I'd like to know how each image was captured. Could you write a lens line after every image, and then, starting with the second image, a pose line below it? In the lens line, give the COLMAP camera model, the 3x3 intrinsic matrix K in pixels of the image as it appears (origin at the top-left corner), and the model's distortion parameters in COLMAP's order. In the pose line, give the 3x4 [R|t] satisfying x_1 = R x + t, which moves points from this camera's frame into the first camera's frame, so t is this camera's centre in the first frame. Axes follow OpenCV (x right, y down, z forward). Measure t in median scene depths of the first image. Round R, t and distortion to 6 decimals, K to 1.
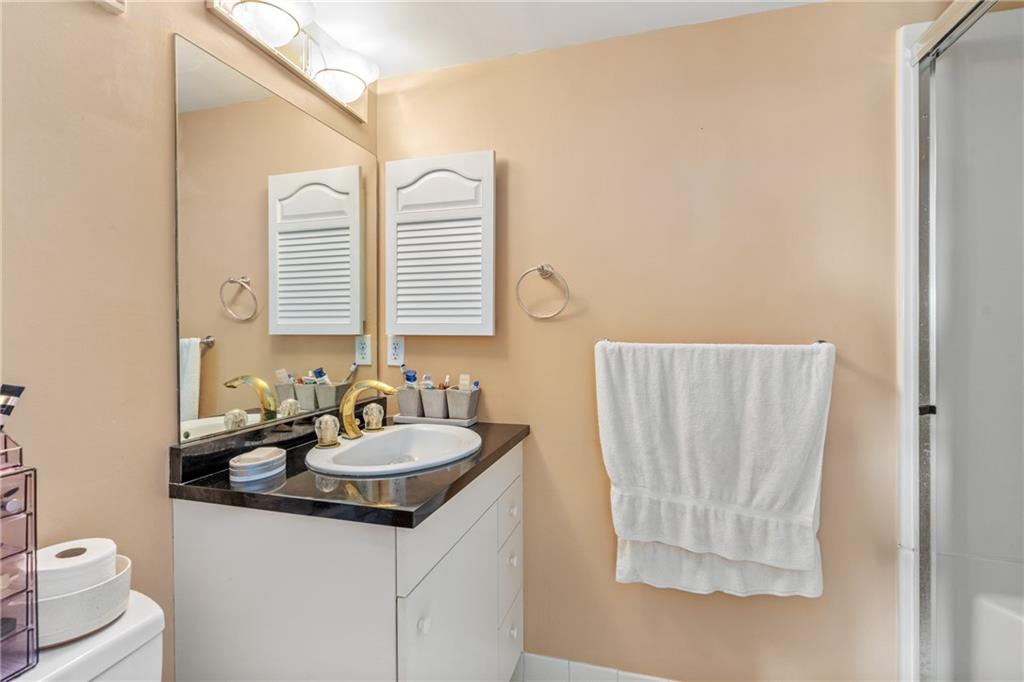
lens RADIAL K [[458.4, 0, 512.3], [0, 458.4, 337.3], [0, 0, 1]] dist [-0.004146, 0.000355]
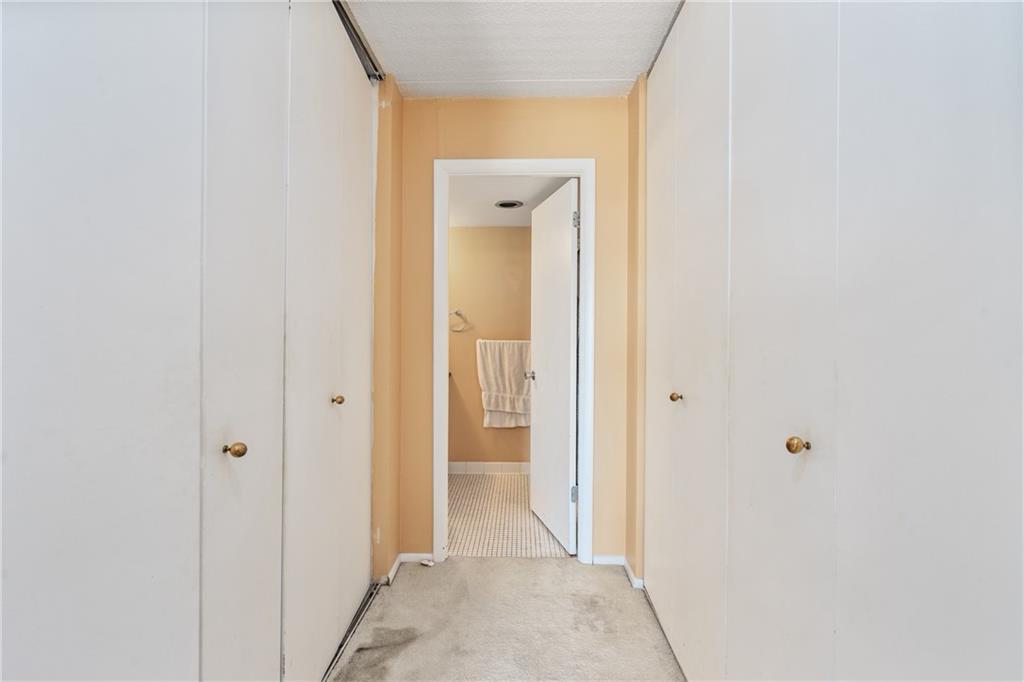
lens RADIAL K [[458.4, 0, 511.6], [0, 458.4, 339.6], [0, 0, 1]] dist [-0.004146, 0.000355]
pose [[0.959987, 0.008927, 0.279904, -0.399929], [-0.007641, 0.999955, -0.005683, 0.024077], [-0.279942, 0.003317, 0.960011, -1.754052]]
